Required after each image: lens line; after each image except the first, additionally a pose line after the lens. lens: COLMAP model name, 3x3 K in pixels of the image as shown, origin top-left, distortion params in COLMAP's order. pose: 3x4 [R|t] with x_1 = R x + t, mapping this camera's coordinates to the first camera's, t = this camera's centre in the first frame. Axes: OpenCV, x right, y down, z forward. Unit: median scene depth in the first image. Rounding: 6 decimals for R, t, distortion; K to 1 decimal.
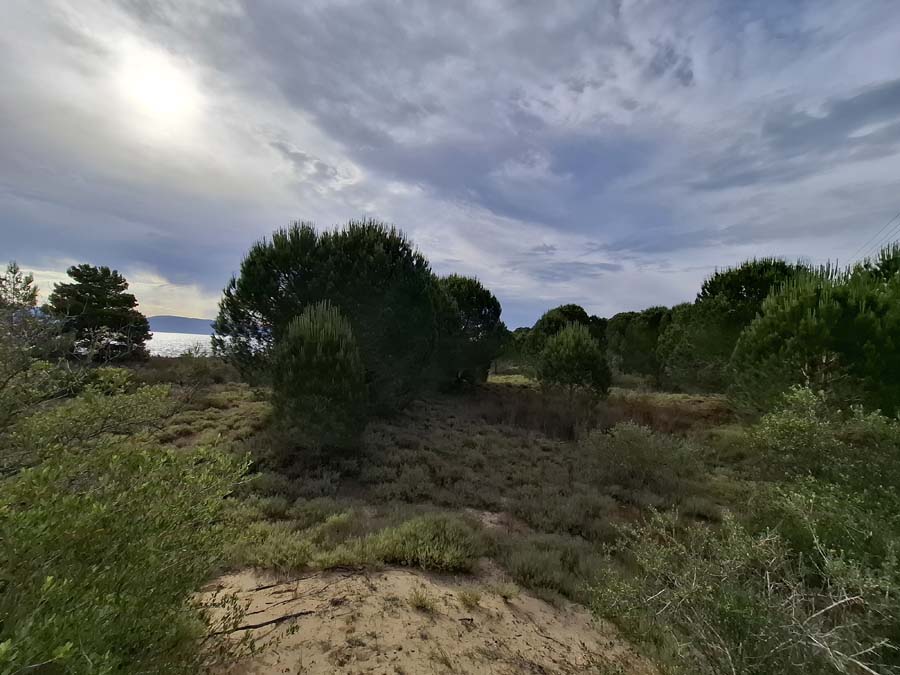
lens RADIAL K [[360.9, 0, 454.7], [0, 360.9, 337.8], [0, 0, 1]] dist [0.008572, -0.000370]
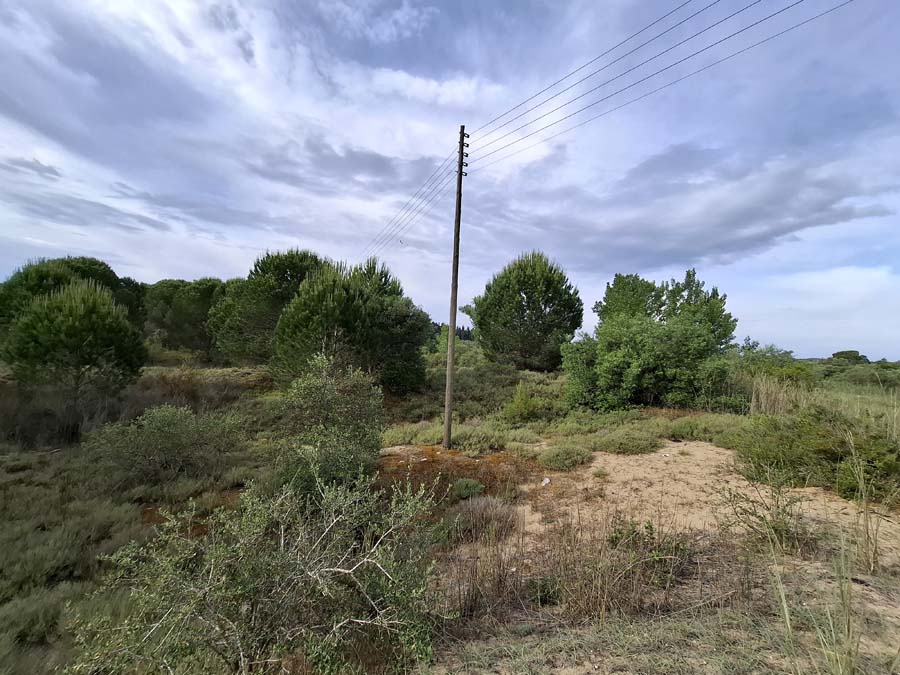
lens RADIAL K [[360.9, 0, 442.6], [0, 360.9, 338.9], [0, 0, 1]] dist [0.008572, -0.000370]
pose [[0.473378, -0.009266, 0.880810, 0.135305], [-0.054303, 0.997736, 0.039681, 0.026403], [-0.879184, -0.066614, 0.471803, 0.111154]]
